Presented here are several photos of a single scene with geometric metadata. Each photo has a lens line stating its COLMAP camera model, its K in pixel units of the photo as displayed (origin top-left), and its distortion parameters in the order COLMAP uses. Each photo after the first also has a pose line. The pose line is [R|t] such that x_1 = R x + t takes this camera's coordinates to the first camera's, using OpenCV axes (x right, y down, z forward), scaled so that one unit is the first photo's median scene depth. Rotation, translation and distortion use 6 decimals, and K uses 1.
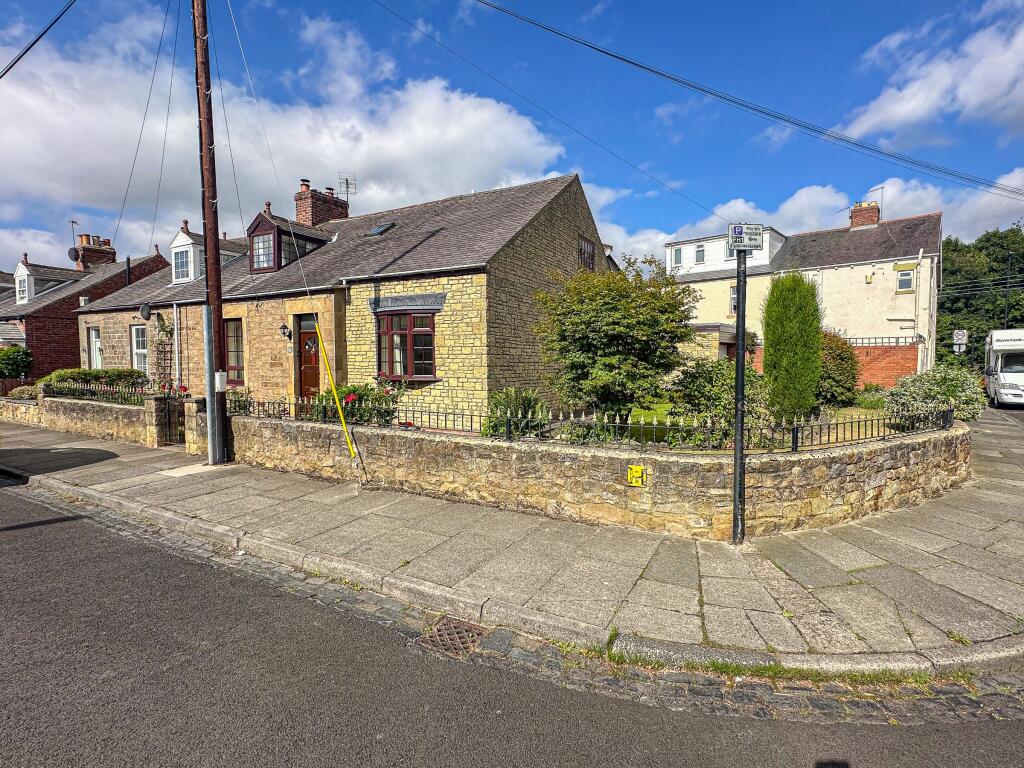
lens RADIAL K [[464.0, 0, 552.1], [0, 464.0, 382.8], [0, 0, 1]] dist [-0.005972, 0.001623]
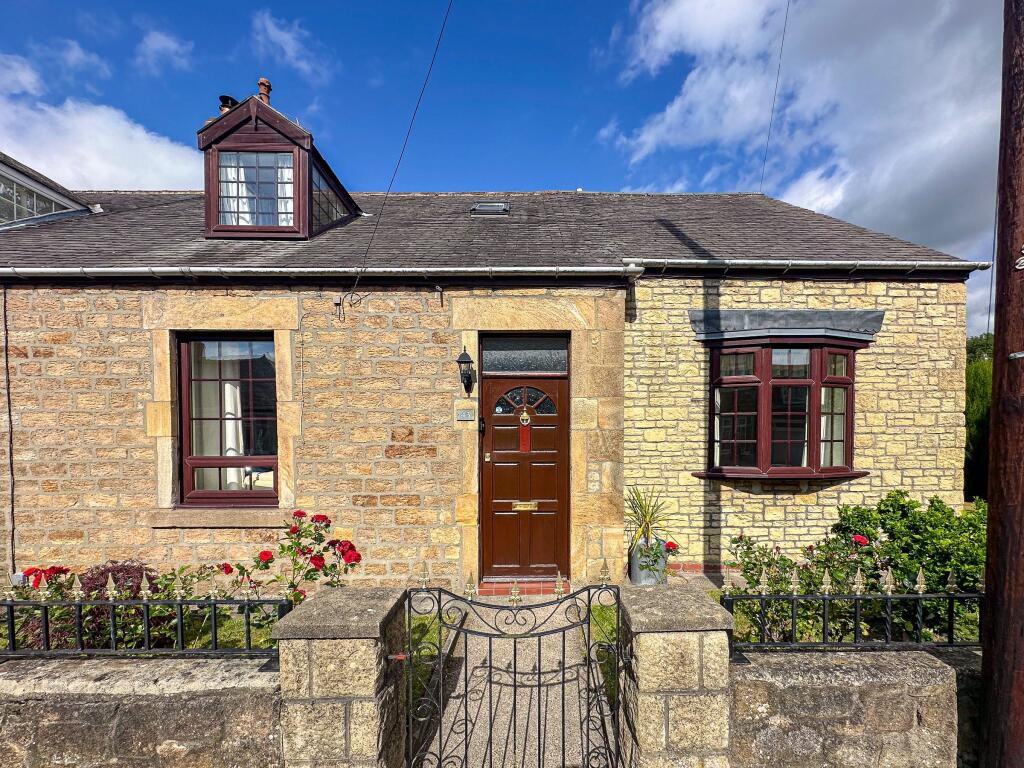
lens RADIAL K [[420.2, 0, 558.6], [0, 420.2, 410.8], [0, 0, 1]] dist [-0.002339, -0.000142]
pose [[0.890110, -0.018175, 0.455382, -0.759784], [0.022062, 0.999751, -0.003221, -0.083639], [-0.455211, 0.012913, 0.890290, 0.717077]]
